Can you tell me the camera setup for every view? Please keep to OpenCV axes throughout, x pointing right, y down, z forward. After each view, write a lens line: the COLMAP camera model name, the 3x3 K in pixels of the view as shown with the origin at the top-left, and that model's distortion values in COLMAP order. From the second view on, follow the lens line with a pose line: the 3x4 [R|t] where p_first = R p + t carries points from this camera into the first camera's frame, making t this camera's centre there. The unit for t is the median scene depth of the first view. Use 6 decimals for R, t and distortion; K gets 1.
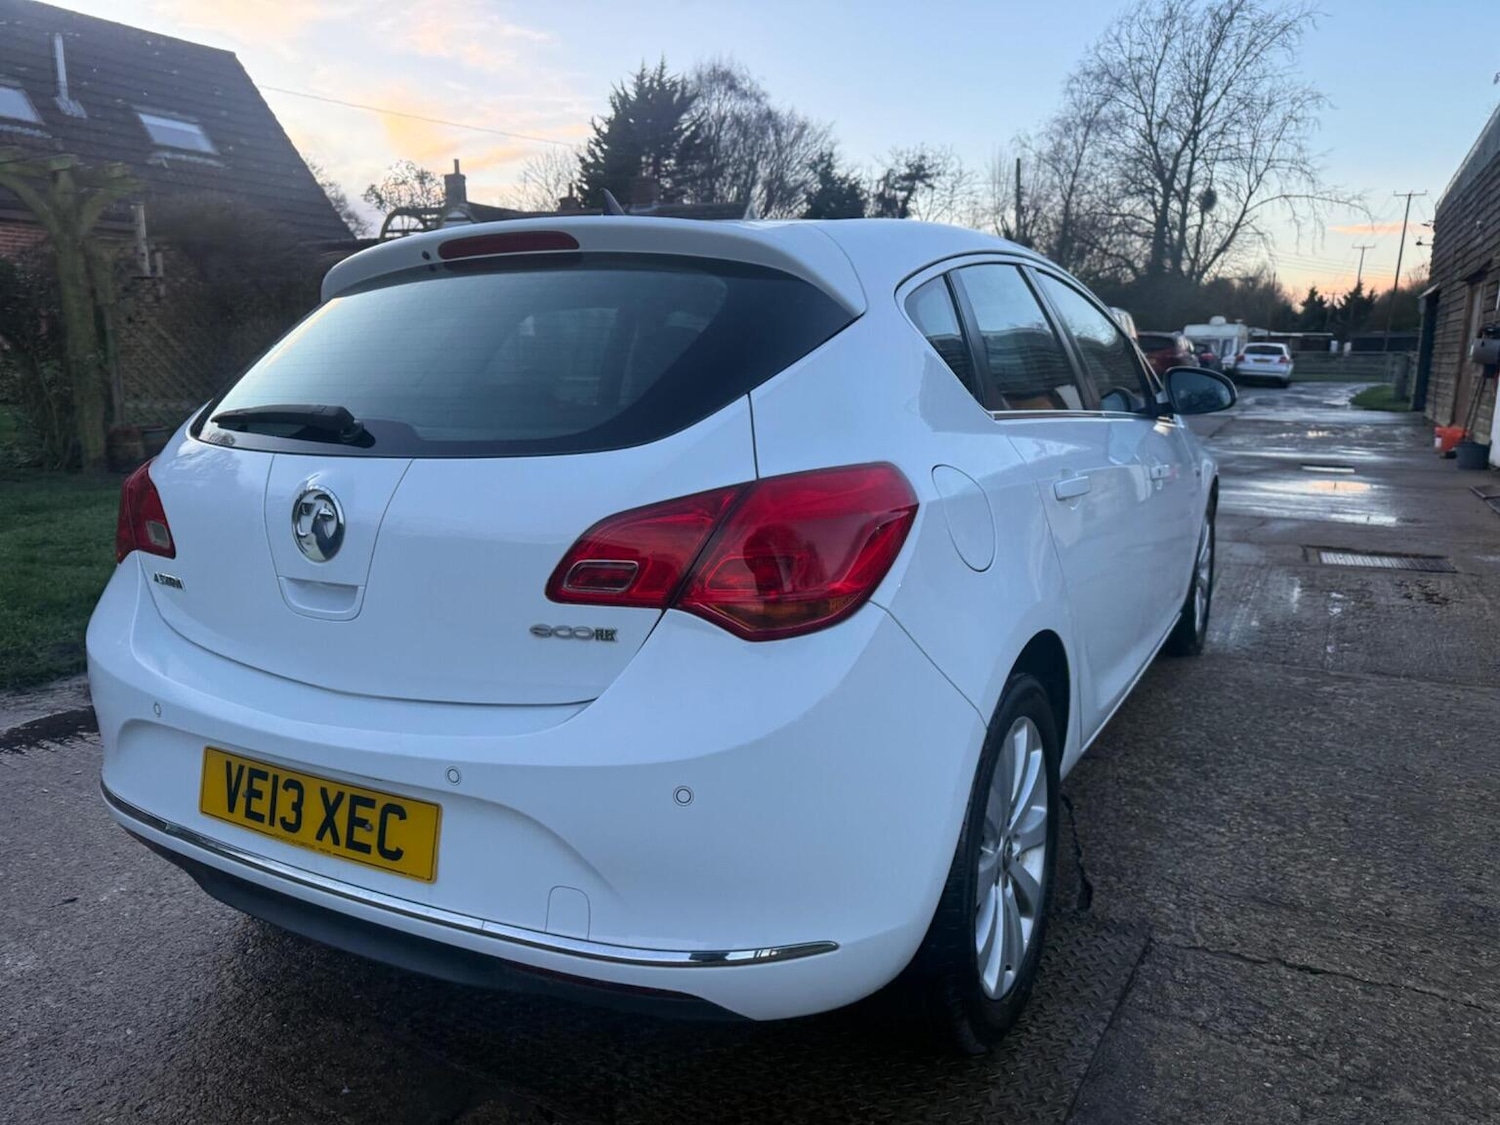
lens RADIAL K [[1065.4, 0, 744.7], [0, 1065.4, 561.0], [0, 0, 1]] dist [0.013745, -0.018400]
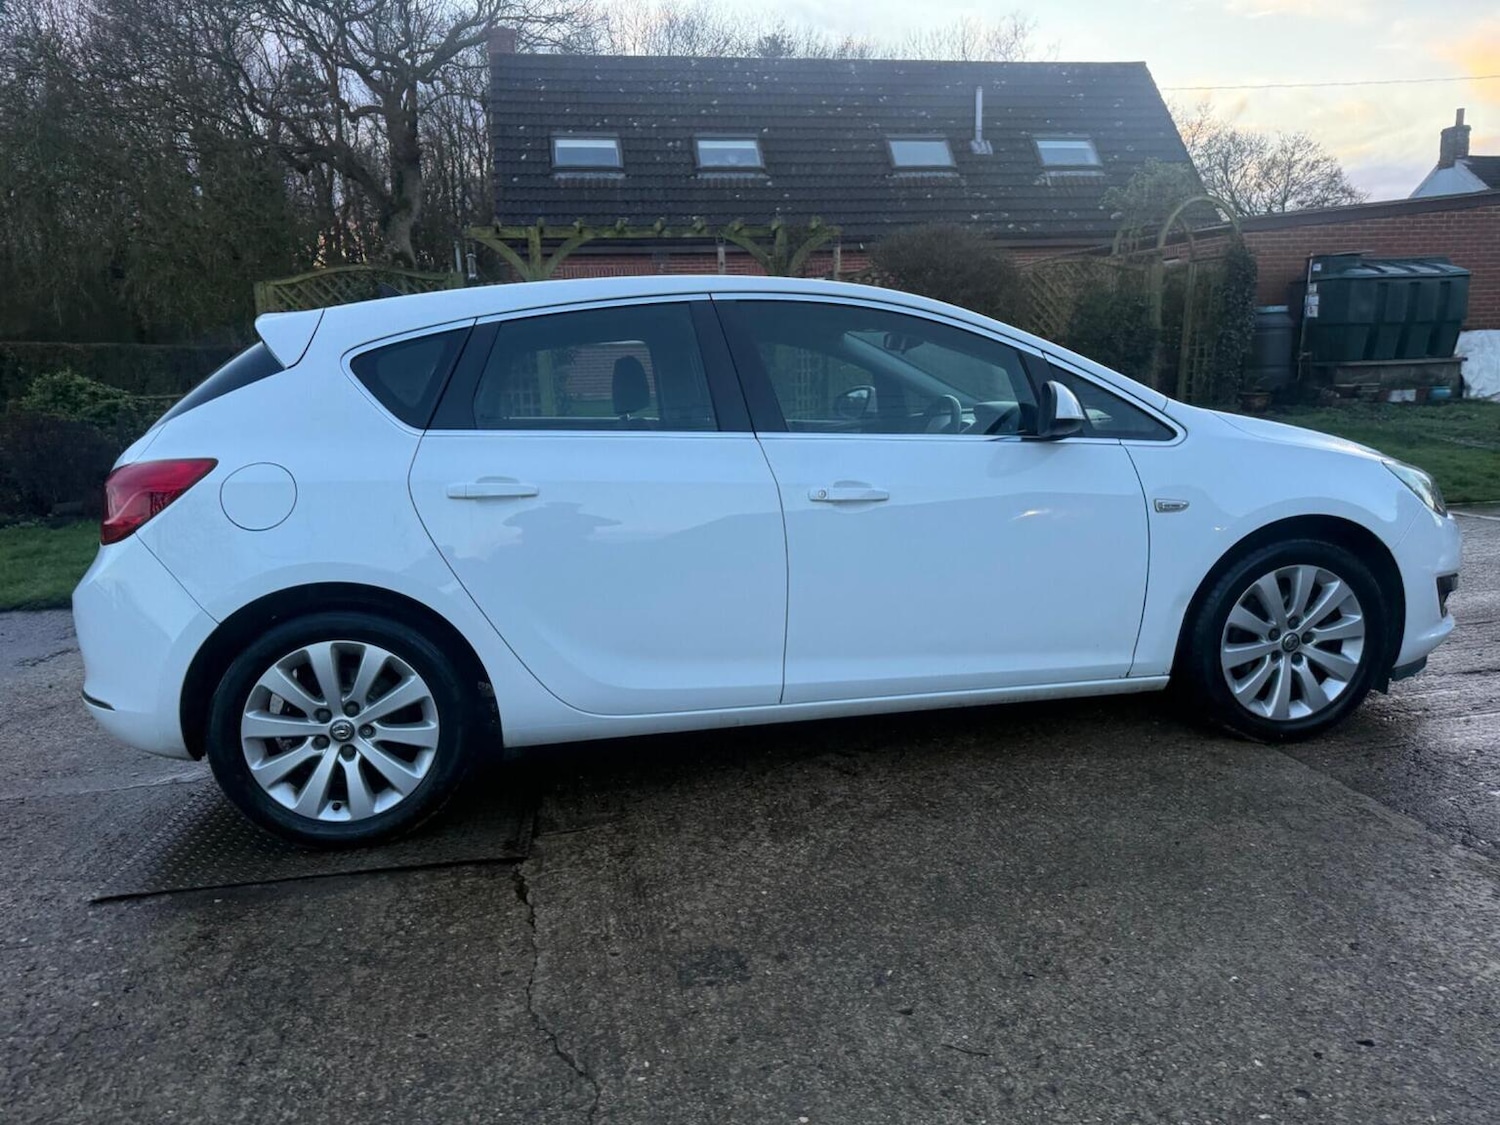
lens RADIAL K [[1064.6, 0, 747.3], [0, 1064.6, 557.3], [0, 0, 1]] dist [0.048570, -0.055797]
pose [[0.636986, 0.117373, -0.761888, 0.164512], [-0.111425, 0.991980, 0.059663, -0.011147], [0.762780, 0.046889, 0.644956, 0.044348]]
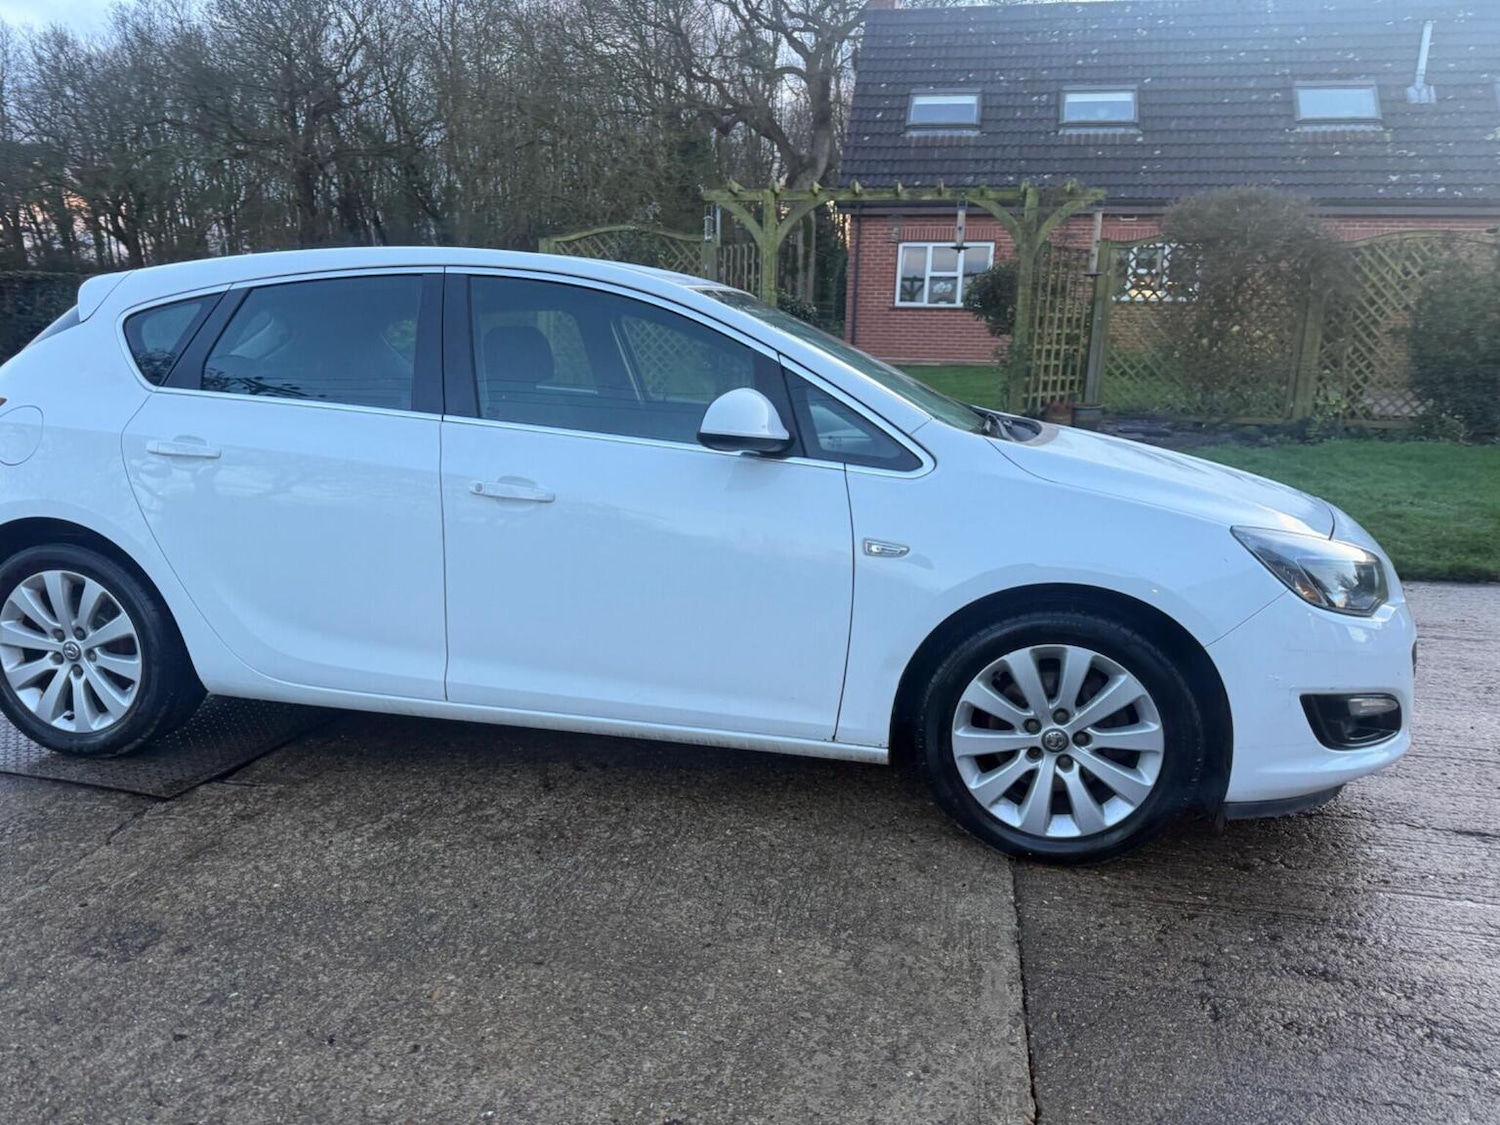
lens RADIAL K [[1065.4, 0, 744.7], [0, 1065.4, 561.0], [0, 0, 1]] dist [0.013745, -0.018400]
pose [[0.294464, 0.212578, -0.931720, 0.198752], [-0.200041, 0.967059, 0.157419, -0.031819], [0.934492, 0.140028, 0.327288, 0.136341]]
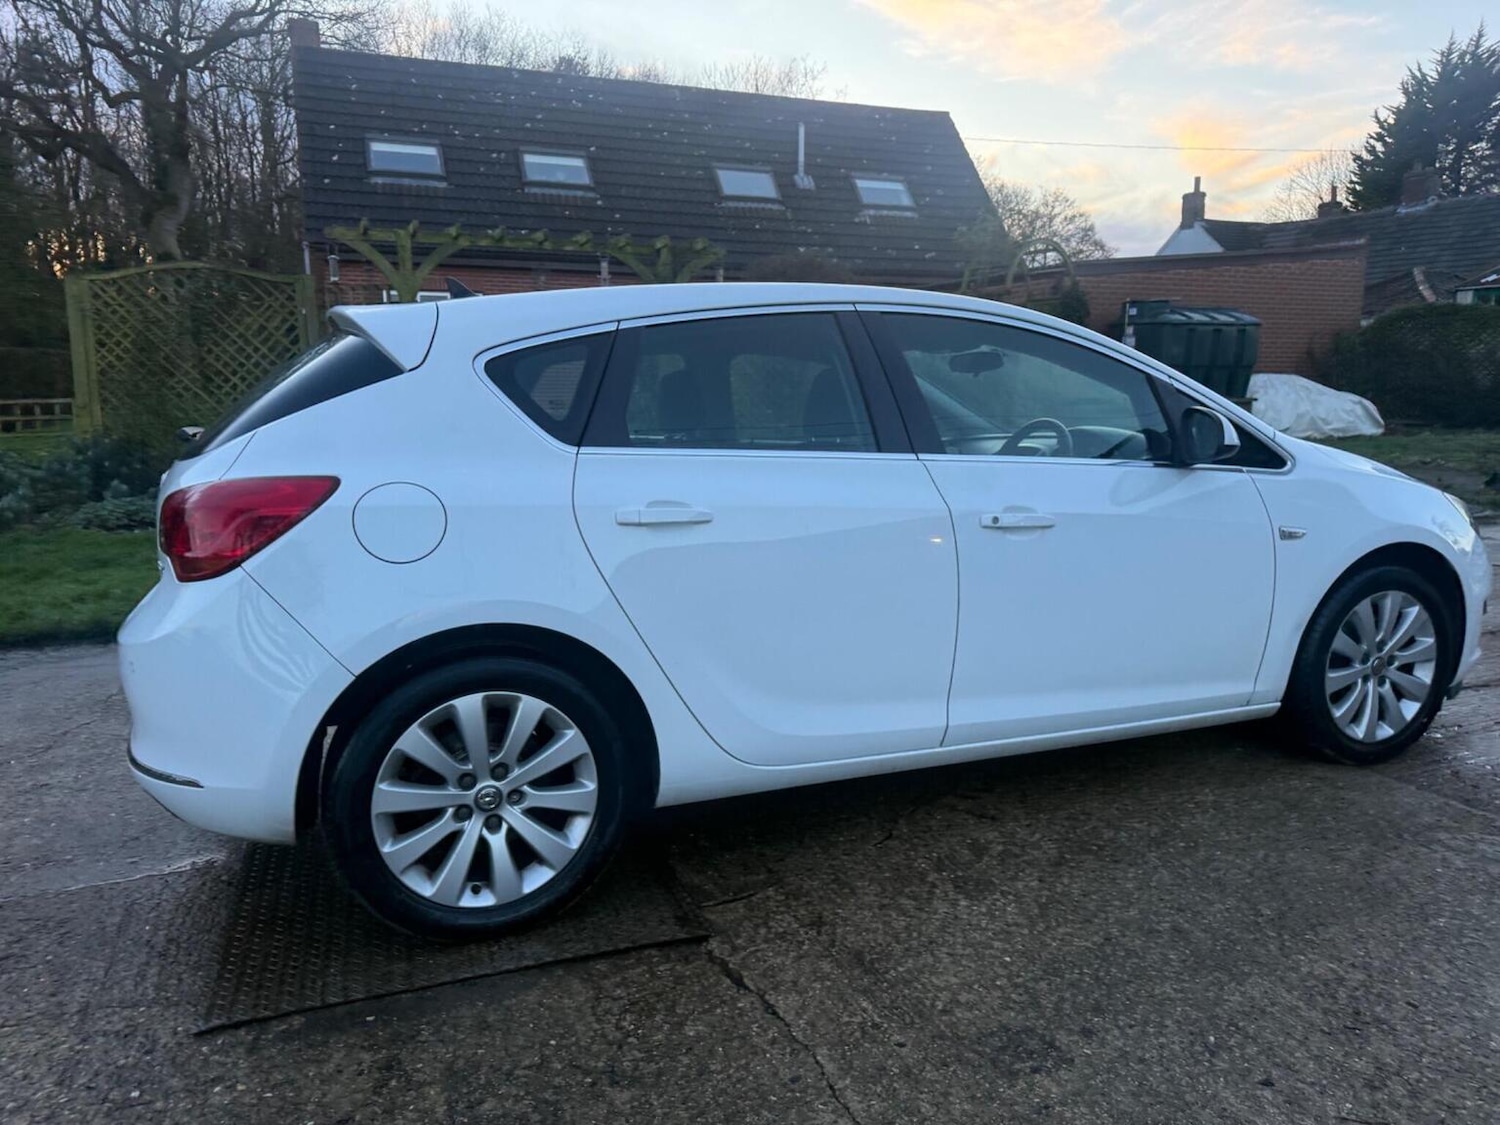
lens RADIAL K [[1064.6, 0, 747.3], [0, 1064.6, 557.3], [0, 0, 1]] dist [0.048570, -0.055797]
pose [[0.778415, 0.097626, -0.620113, 0.118857], [-0.113076, 0.993481, 0.014465, -0.005782], [0.617483, 0.058860, 0.784379, 0.018130]]
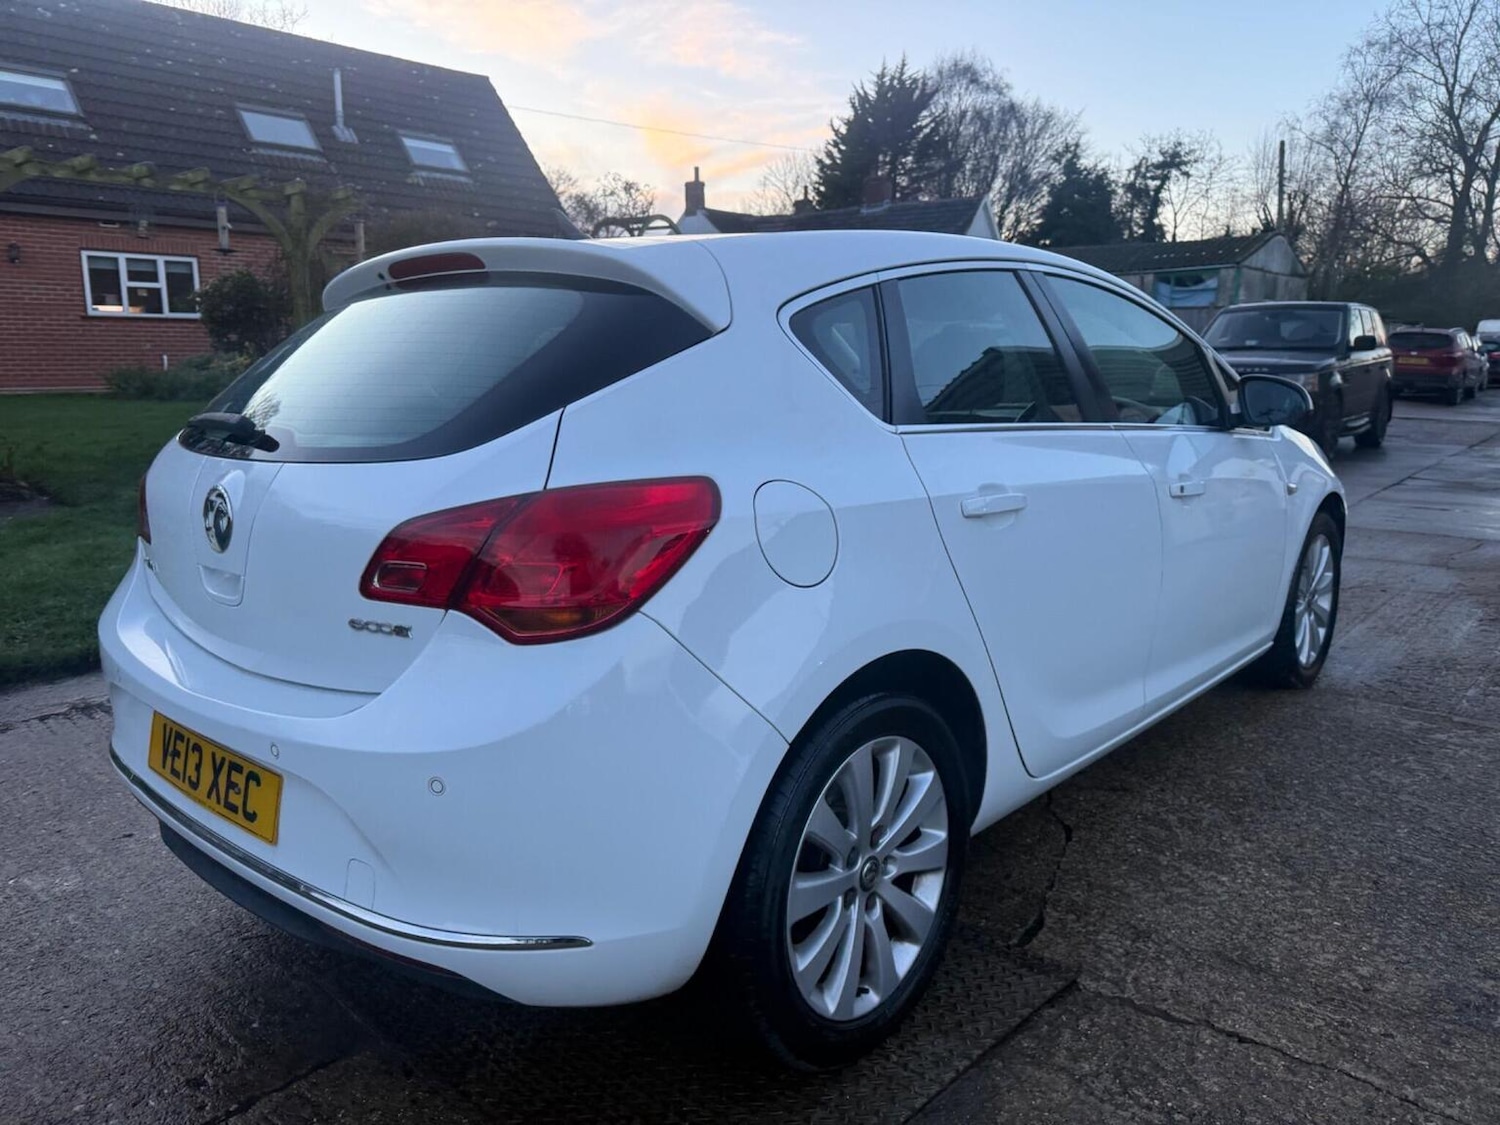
lens RADIAL K [[1065.4, 0, 744.7], [0, 1065.4, 561.0], [0, 0, 1]] dist [0.013745, -0.018400]
pose [[0.975812, 0.039489, -0.215014, 0.032167], [-0.039333, 0.999214, 0.005009, -0.001503], [0.215042, 0.003570, 0.976598, 0.001315]]
